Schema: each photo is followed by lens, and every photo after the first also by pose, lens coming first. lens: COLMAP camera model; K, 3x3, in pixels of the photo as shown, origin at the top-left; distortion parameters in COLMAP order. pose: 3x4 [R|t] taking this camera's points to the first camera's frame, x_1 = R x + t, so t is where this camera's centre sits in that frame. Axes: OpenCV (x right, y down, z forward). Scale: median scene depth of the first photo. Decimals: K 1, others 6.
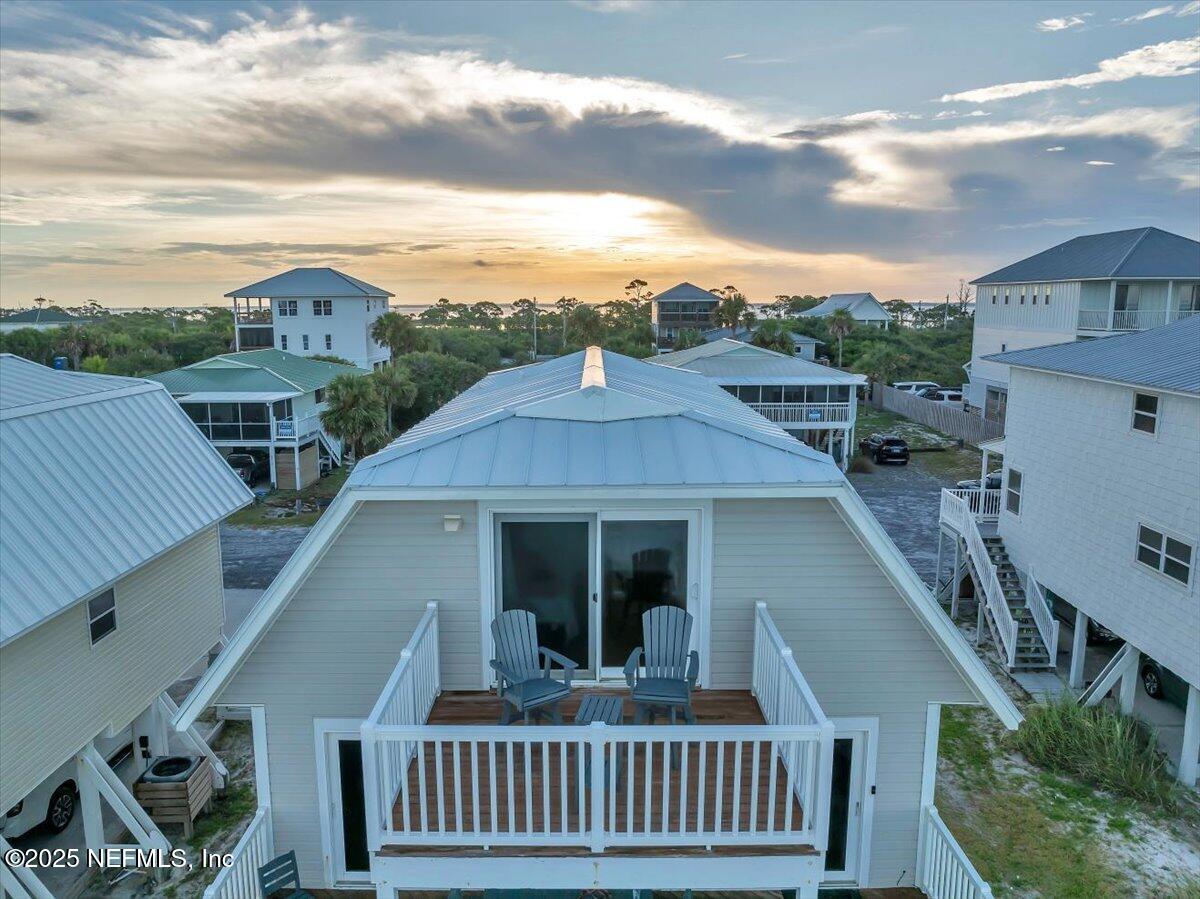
lens RADIAL K [[849.8, 0, 586.2], [0, 849.8, 440.7], [0, 0, 1]] dist [-0.040251, 0.008542]
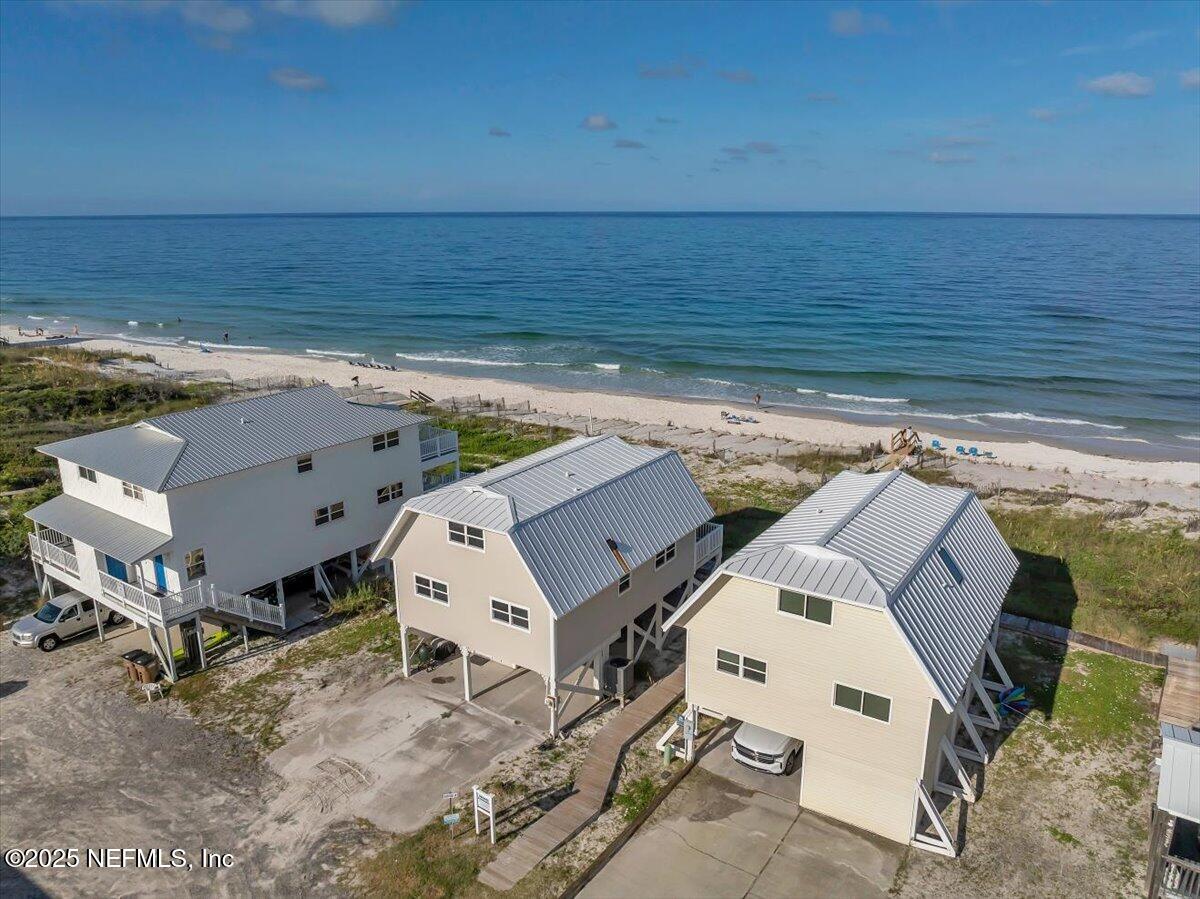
lens RADIAL K [[849.8, 0, 599.1], [0, 849.8, 444.4], [0, 0, 1]] dist [-0.040251, 0.008542]
pose [[-0.838554, -0.139425, 0.526675, -0.440335], [0.091522, 0.916914, 0.388450, -0.338908], [-0.537076, 0.373939, -0.756121, 0.880172]]
